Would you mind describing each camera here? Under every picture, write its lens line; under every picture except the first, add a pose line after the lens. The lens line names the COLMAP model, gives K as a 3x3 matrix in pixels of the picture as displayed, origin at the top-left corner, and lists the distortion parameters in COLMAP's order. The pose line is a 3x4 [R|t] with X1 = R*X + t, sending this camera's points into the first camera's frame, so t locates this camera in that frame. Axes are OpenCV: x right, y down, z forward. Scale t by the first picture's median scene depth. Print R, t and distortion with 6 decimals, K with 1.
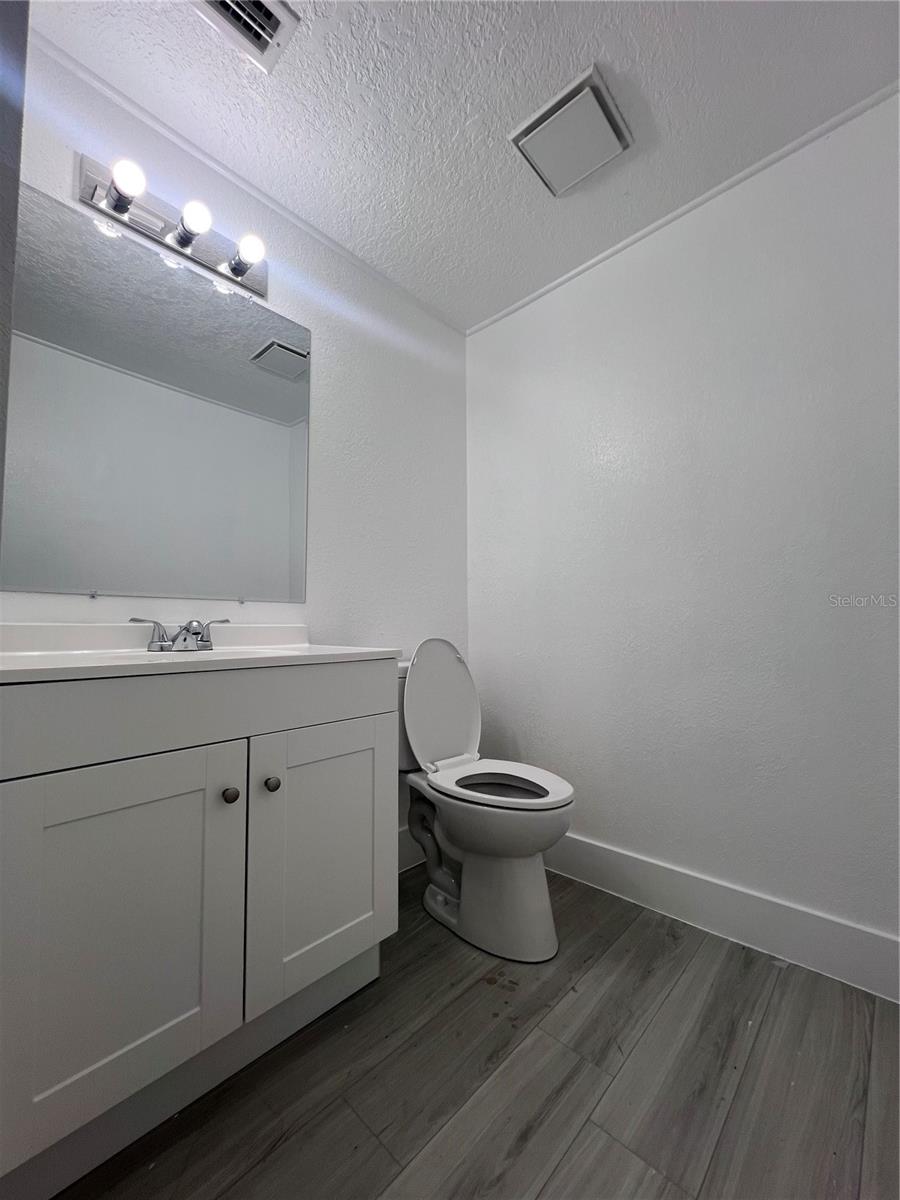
lens RADIAL K [[477.1, 0, 452.1], [0, 477.1, 596.5], [0, 0, 1]] dist [-0.003571, -0.000518]
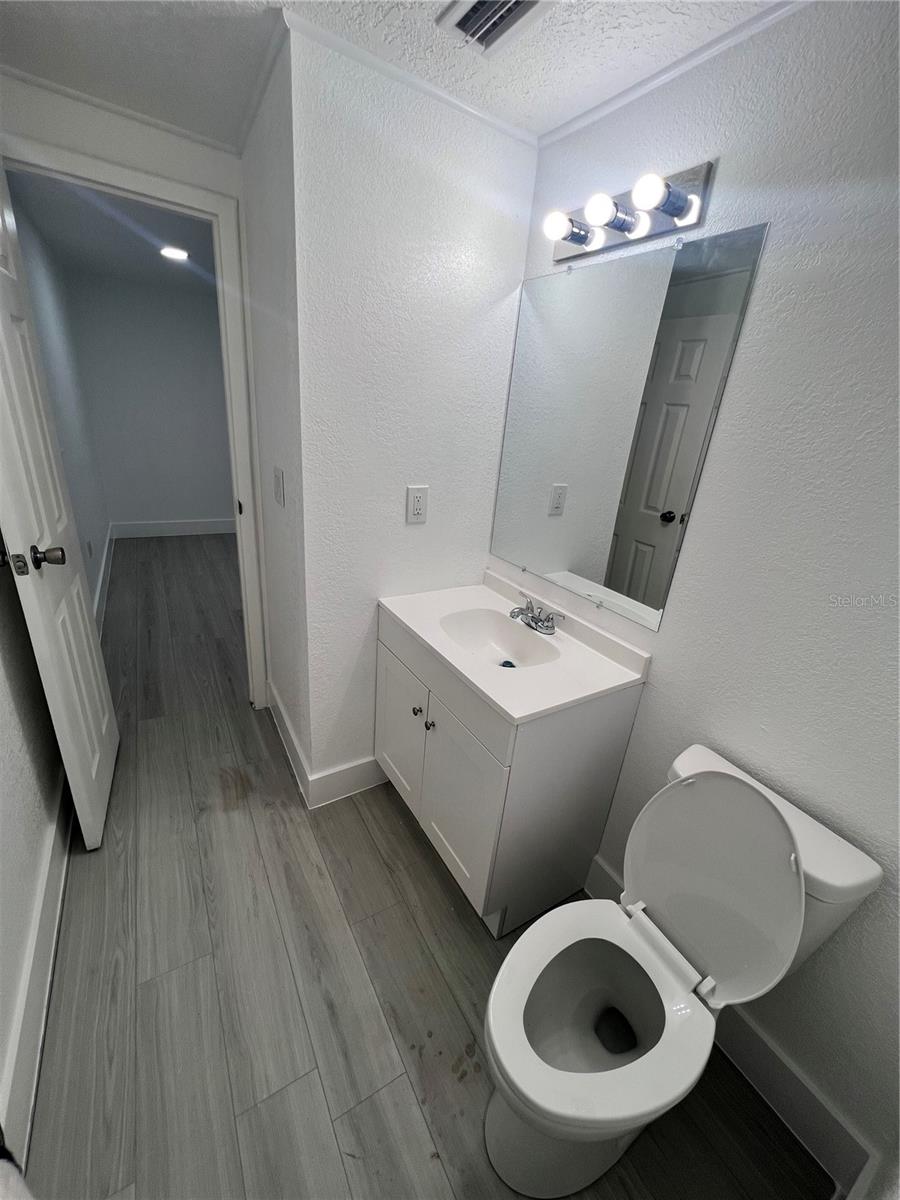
lens RADIAL K [[477.1, 0, 446.8], [0, 477.1, 600.2], [0, 0, 1]] dist [-0.003571, -0.000518]
pose [[-0.273972, 0.330377, -0.903211, 0.814229], [-0.031520, 0.935556, 0.351769, -0.494179], [0.961221, 0.124844, -0.245902, 1.292901]]
